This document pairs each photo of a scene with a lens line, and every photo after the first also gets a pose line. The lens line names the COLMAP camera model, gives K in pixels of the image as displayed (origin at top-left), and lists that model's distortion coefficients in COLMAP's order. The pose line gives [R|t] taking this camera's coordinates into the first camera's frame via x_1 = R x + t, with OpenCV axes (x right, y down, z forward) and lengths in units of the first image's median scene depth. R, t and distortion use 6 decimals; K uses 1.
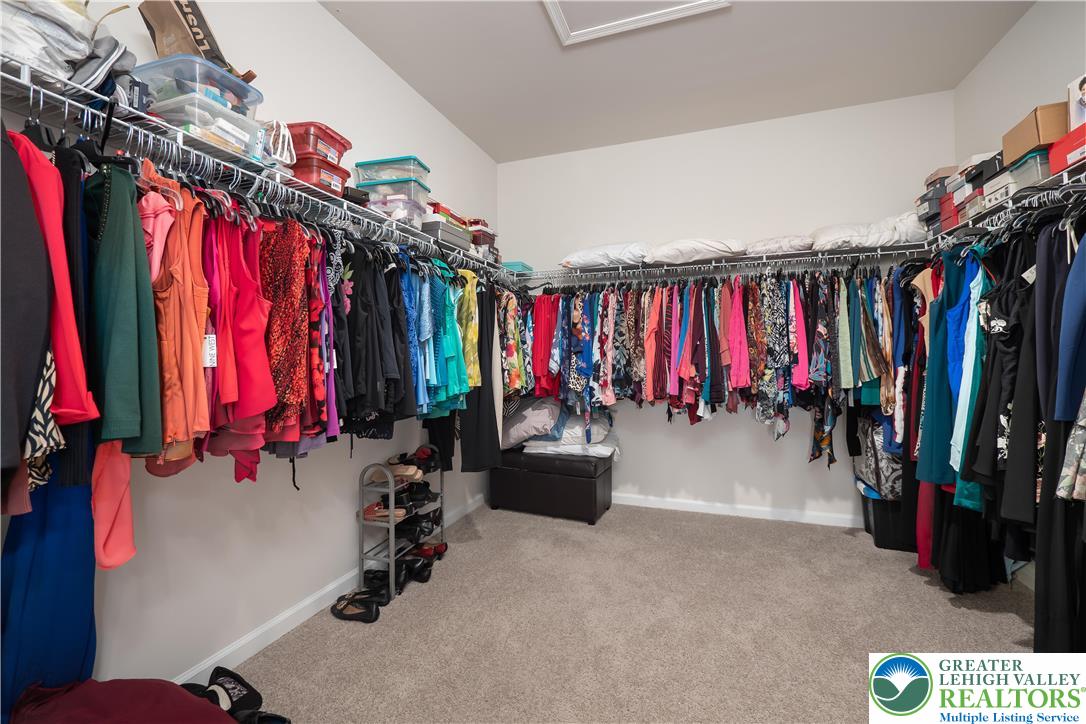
lens RADIAL K [[459.6, 0, 535.5], [0, 459.6, 348.1], [0, 0, 1]] dist [-0.002733, 0.000058]
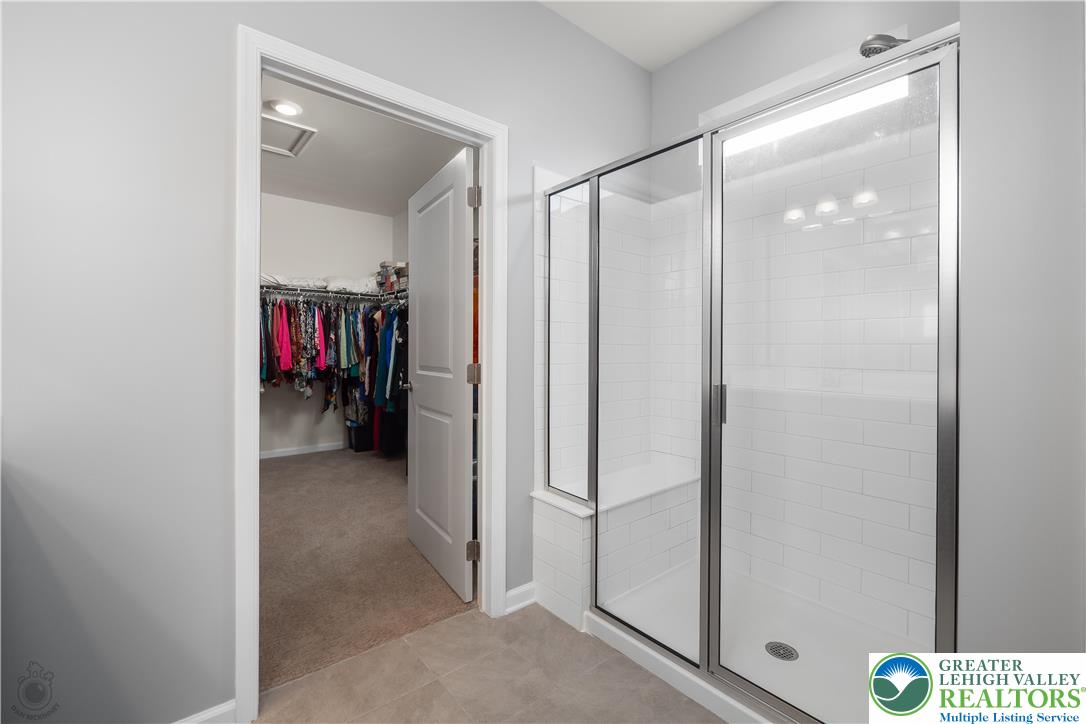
lens RADIAL K [[459.6, 0, 541.1], [0, 459.6, 353.6], [0, 0, 1]] dist [-0.002733, 0.000058]
pose [[0.500763, 0.002863, 0.865580, -0.532037], [-0.022431, 0.999702, 0.009671, -0.008585], [-0.865294, -0.024259, 0.500677, -0.621705]]
